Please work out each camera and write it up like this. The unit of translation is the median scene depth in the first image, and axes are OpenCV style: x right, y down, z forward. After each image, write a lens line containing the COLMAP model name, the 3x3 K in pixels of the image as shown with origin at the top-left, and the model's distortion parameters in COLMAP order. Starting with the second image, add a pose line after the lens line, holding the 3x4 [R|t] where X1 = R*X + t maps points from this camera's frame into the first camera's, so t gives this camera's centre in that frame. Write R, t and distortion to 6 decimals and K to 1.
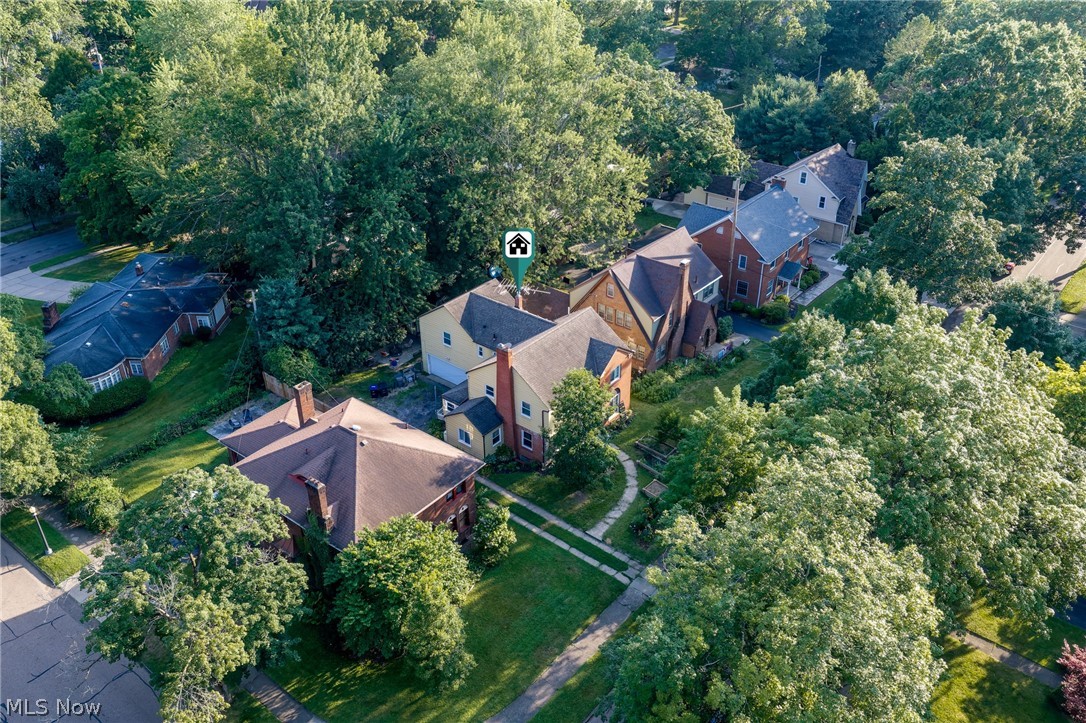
lens RADIAL K [[905.9, 0, 522.0], [0, 905.9, 322.7], [0, 0, 1]] dist [0.035380, -0.082851]
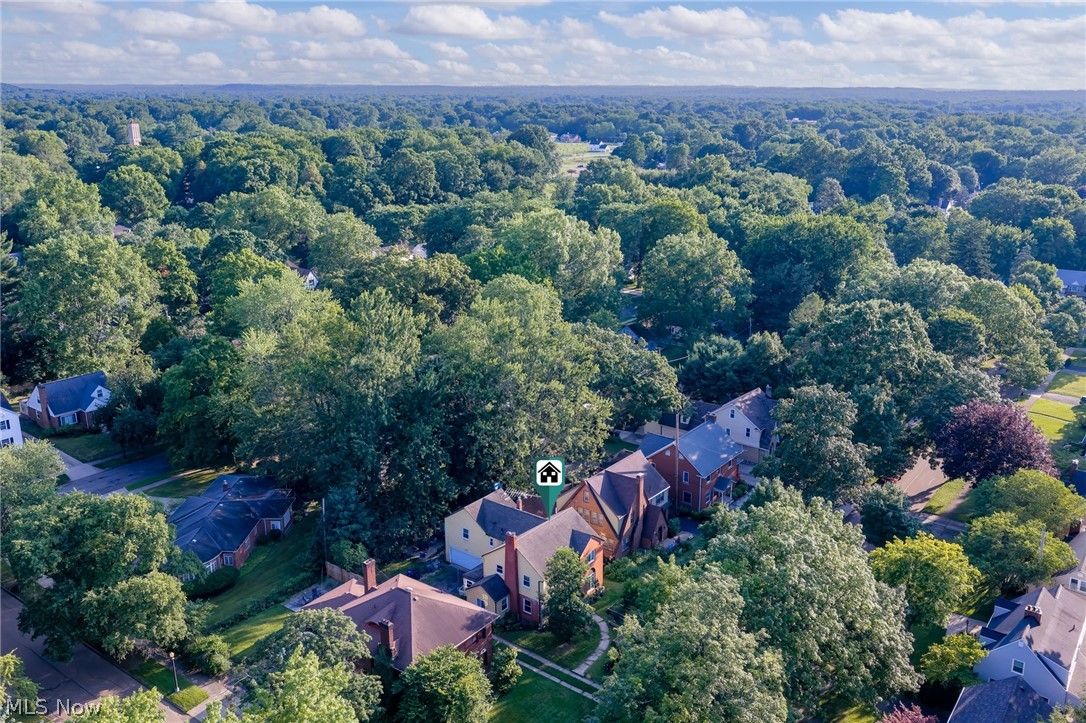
lens RADIAL K [[905.9, 0, 522.0], [0, 905.9, 322.7], [0, 0, 1]] dist [0.035380, -0.082851]
pose [[0.999774, -0.002282, 0.021142, -0.027053], [0.007616, 0.966703, -0.255788, 0.059622], [-0.019854, 0.255891, 0.966502, -0.378020]]
